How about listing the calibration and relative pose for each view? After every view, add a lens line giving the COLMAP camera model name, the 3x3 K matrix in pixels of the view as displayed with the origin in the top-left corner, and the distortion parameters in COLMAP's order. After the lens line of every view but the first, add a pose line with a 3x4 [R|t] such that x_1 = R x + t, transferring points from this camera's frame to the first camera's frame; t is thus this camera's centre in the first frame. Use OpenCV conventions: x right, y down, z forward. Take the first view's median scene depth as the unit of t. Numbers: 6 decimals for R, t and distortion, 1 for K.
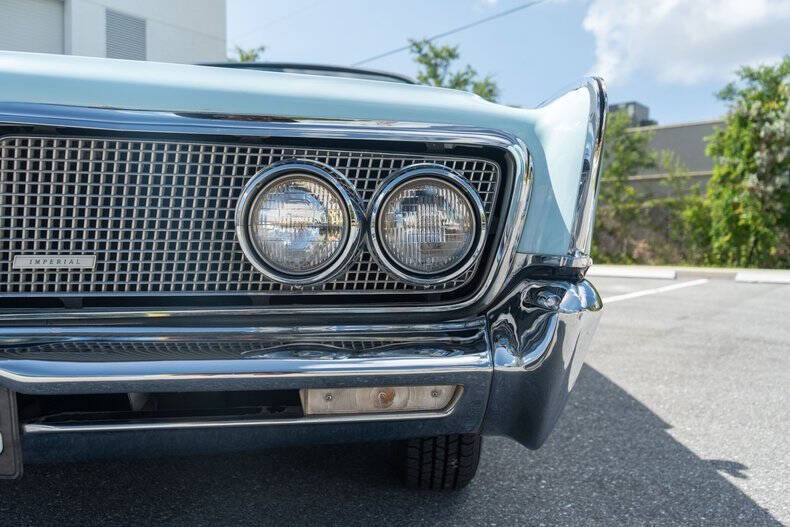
lens RADIAL K [[652.1, 0, 396.8], [0, 652.1, 272.0], [0, 0, 1]] dist [-0.021116, 0.029339]
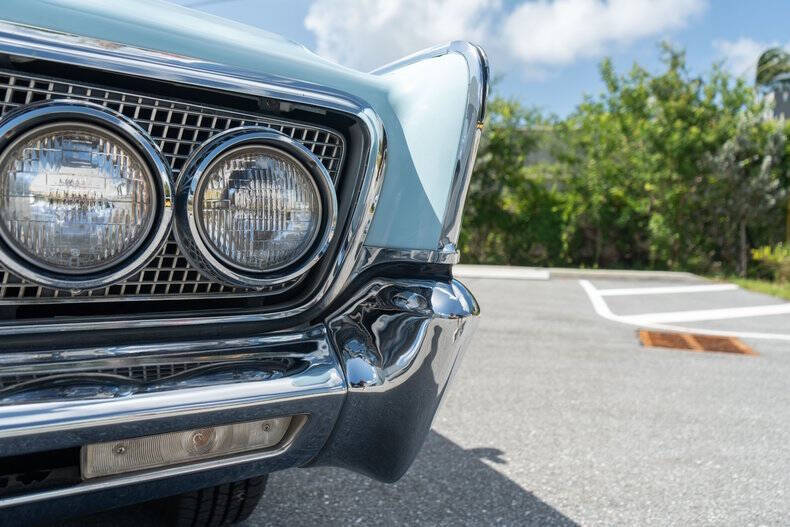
lens RADIAL K [[652.1, 0, 412.7], [0, 652.1, 270.0], [0, 0, 1]] dist [-0.021116, 0.029339]
pose [[0.898774, -0.000728, 0.438411, -0.125650], [-0.001644, 0.999986, 0.005032, -0.003380], [-0.438409, -0.005244, 0.898760, 0.234183]]
